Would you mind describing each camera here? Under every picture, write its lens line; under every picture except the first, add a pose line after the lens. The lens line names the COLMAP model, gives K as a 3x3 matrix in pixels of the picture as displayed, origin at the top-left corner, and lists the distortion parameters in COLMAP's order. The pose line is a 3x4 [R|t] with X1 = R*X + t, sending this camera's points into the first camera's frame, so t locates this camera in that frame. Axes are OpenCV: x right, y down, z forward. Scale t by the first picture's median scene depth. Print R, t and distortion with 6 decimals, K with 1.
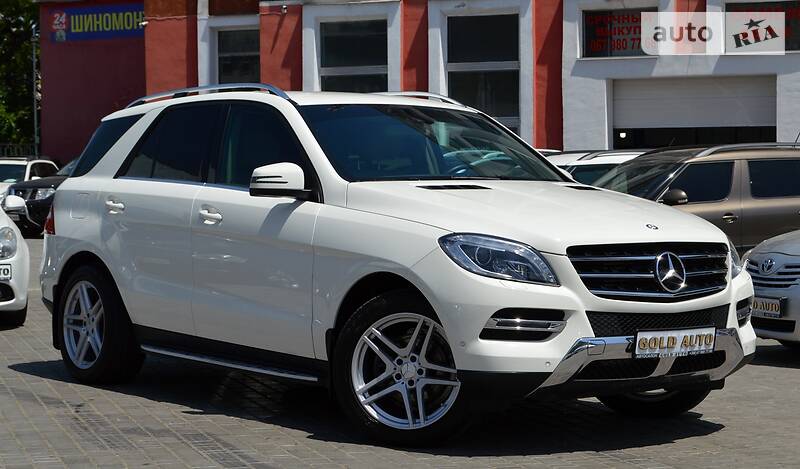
lens RADIAL K [[1578.3, 0, 401.4], [0, 1578.3, 194.7], [0, 0, 1]] dist [-0.015125, -0.038581]
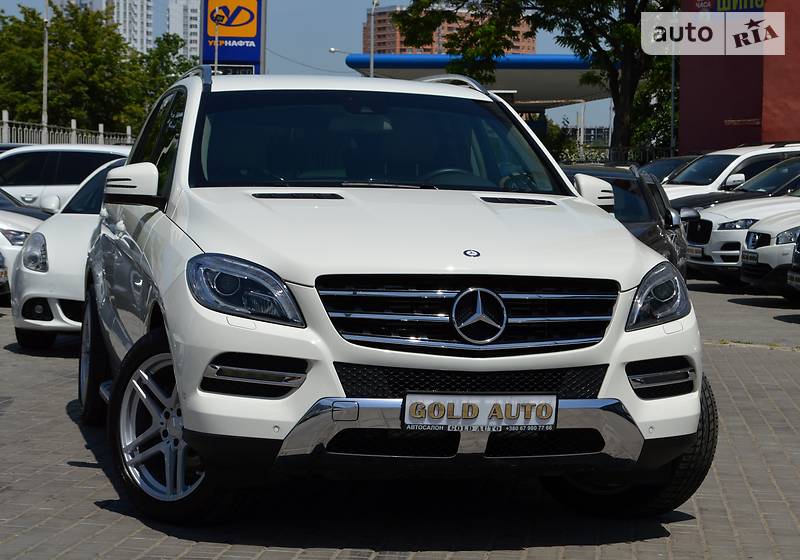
lens RADIAL K [[1950.6, 0, 400.0], [0, 1950.6, 280.0], [0, 0, 1]] dist [0.062486, -6.377379]
pose [[0.912362, 0.034147, -0.407957, 0.500023], [-0.020142, 0.999053, 0.038579, -0.001663], [0.408888, -0.026981, 0.912186, 0.158931]]
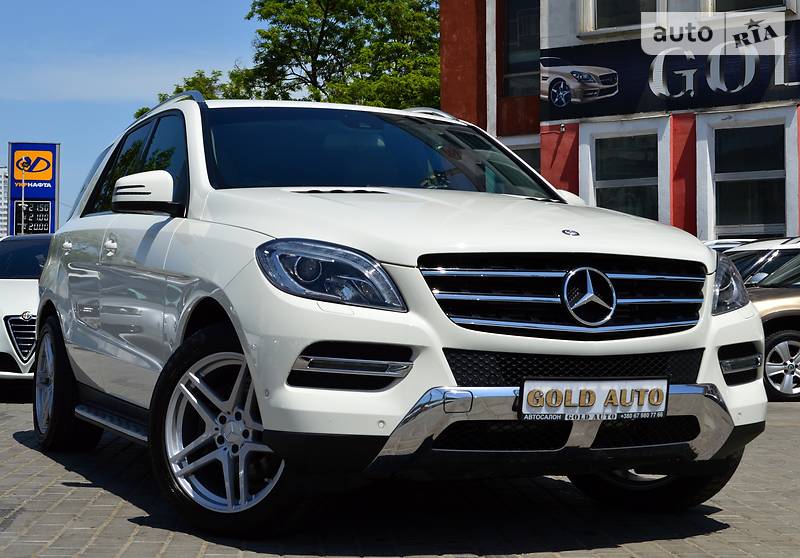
lens RADIAL K [[1368.2, 0, 400.0], [0, 1368.2, 279.0], [0, 0, 1]] dist [0.007251, 0.013705]
pose [[0.972517, -0.002310, -0.232820, 0.226307], [-0.003226, 0.999721, -0.023393, 0.055128], [0.232809, 0.023501, 0.972238, 0.399308]]
